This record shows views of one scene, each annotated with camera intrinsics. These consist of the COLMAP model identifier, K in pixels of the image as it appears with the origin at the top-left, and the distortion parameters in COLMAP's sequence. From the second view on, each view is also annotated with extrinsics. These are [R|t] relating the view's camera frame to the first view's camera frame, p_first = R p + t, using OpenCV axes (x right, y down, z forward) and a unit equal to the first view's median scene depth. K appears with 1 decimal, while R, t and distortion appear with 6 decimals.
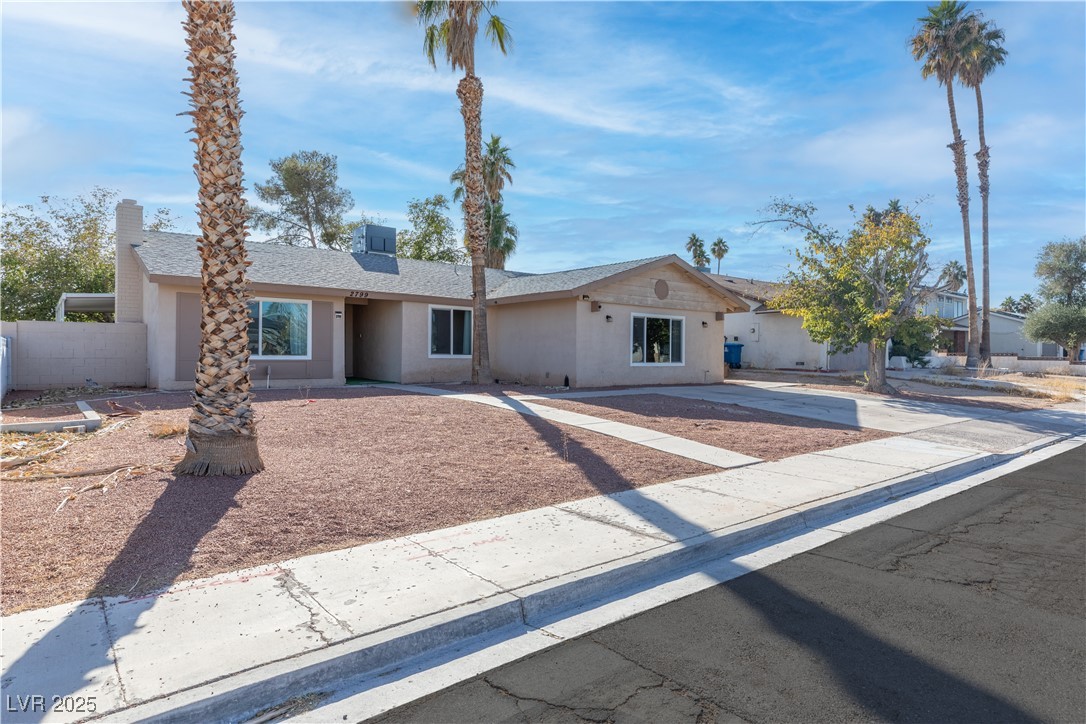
lens RADIAL K [[629.4, 0, 543.0], [0, 629.4, 362.0], [0, 0, 1]] dist [0.000253, 0.000067]
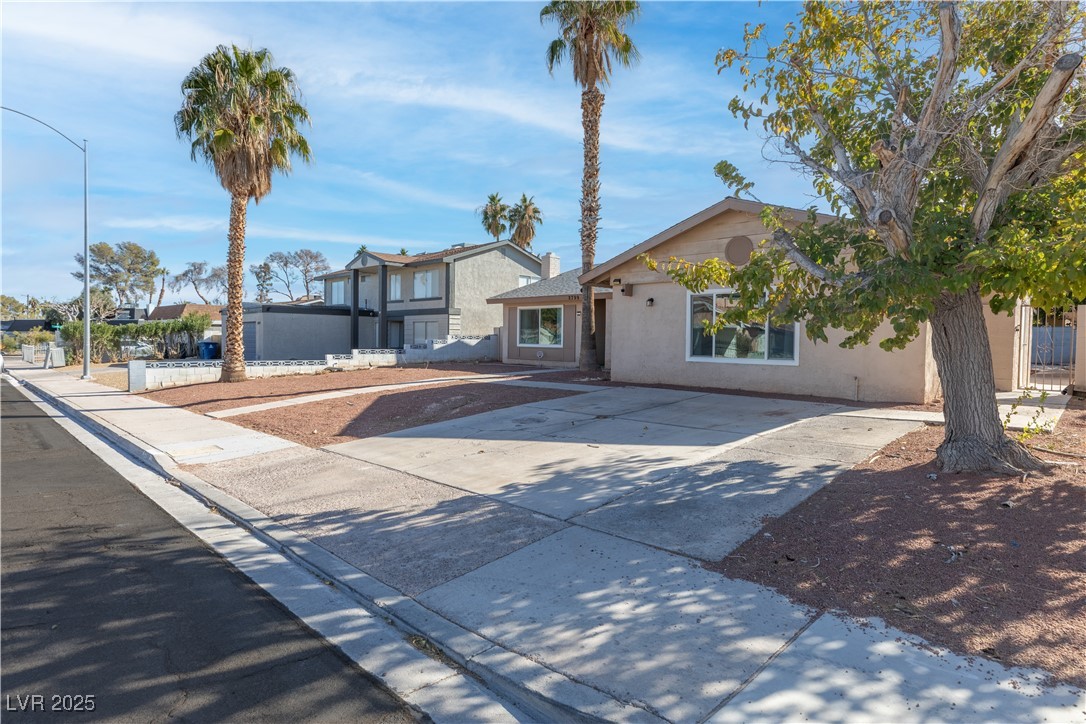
lens RADIAL K [[572.4, 0, 543.0], [0, 572.4, 362.0], [0, 0, 1]] dist [-0.000489, -0.000333]
pose [[0.105047, 0.034935, -0.993853, 0.830537], [-0.017526, 0.999293, 0.033274, -0.012445], [0.994313, 0.013923, 0.105585, 0.769815]]
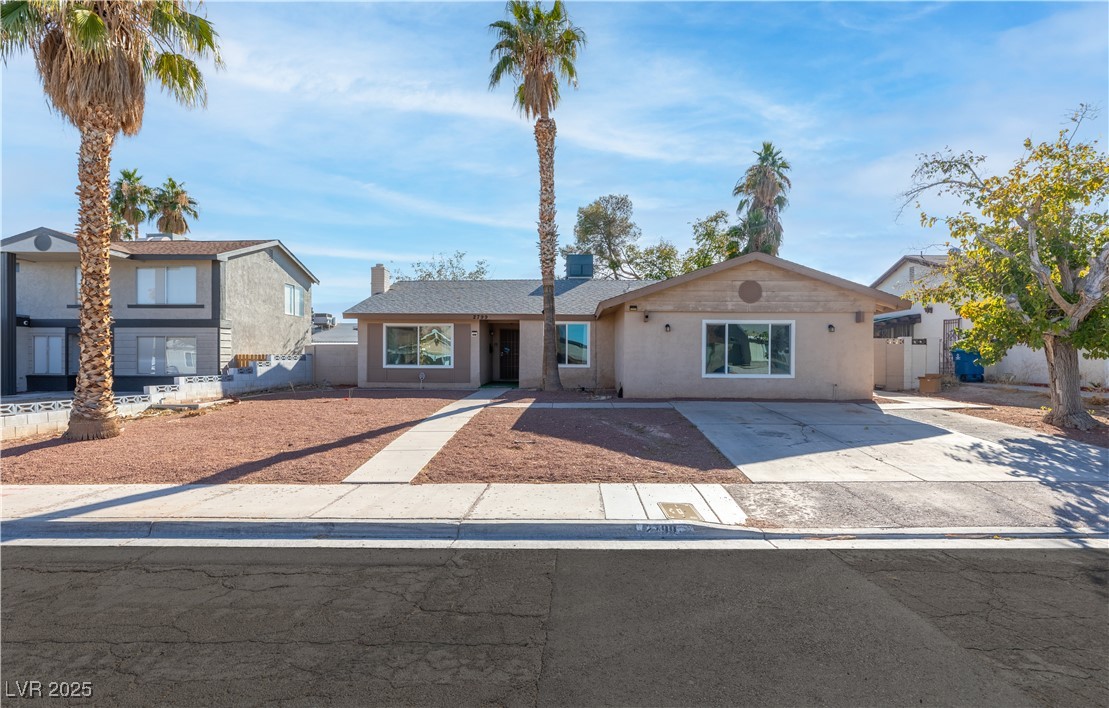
lens RADIAL K [[550.1, 0, 553.9], [0, 550.1, 371.4], [0, 0, 1]] dist [-0.005484, -0.000734]
pose [[0.754612, 0.011458, -0.656071, 0.518297], [-0.003848, 0.999908, 0.013037, -0.012392], [0.656160, -0.007313, 0.754586, 0.247525]]
